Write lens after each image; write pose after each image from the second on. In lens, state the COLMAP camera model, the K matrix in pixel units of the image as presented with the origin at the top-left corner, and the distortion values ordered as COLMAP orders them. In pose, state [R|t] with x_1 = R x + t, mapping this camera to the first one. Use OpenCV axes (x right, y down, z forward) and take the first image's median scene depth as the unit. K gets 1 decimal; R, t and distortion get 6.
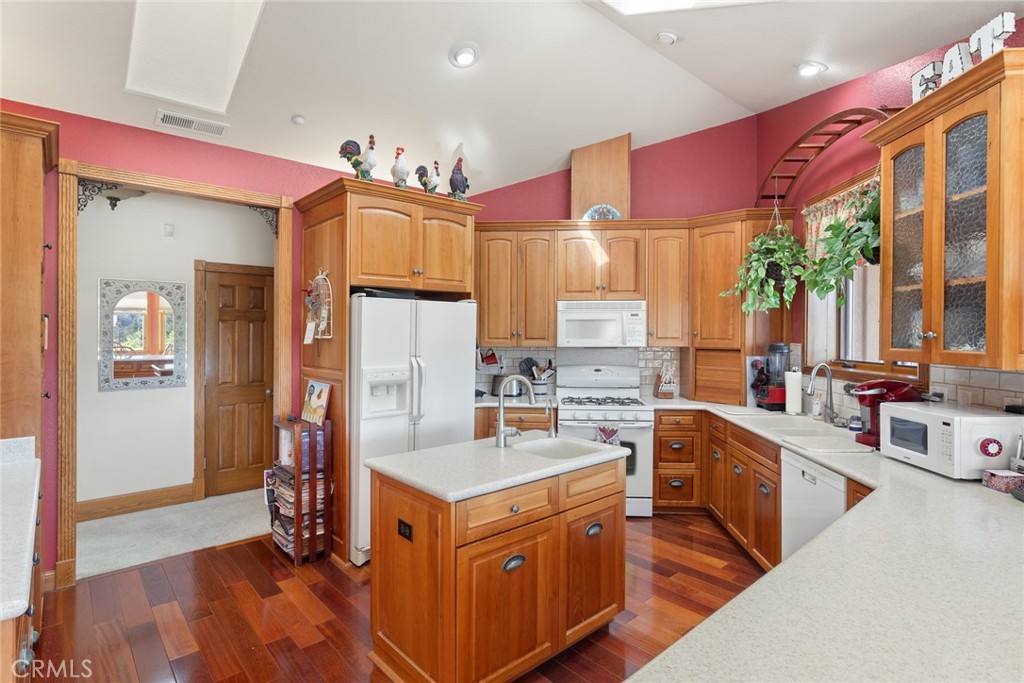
lens RADIAL K [[516.7, 0, 512.5], [0, 516.7, 337.6], [0, 0, 1]] dist [-0.000891, -0.000682]
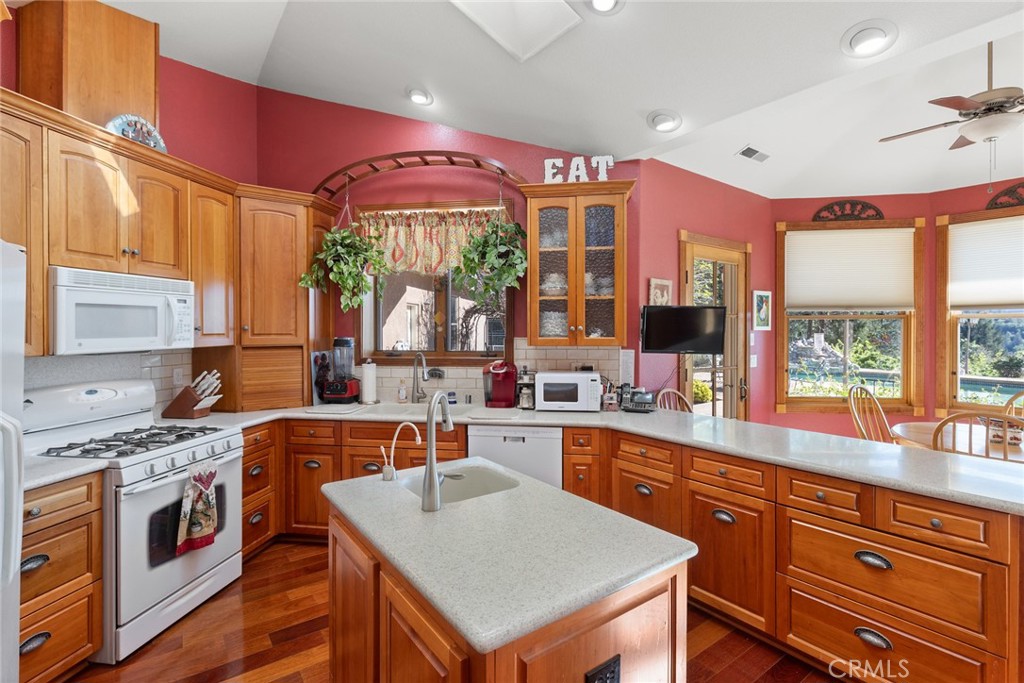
lens RADIAL K [[485.8, 0, 512.7], [0, 485.8, 332.2], [0, 0, 1]] dist [-0.003925, -0.000738]
pose [[0.096458, -0.010879, 0.995278, -0.371069], [0.010832, 0.999893, 0.009879, -0.004929], [-0.995278, 0.009828, 0.096565, 0.528414]]
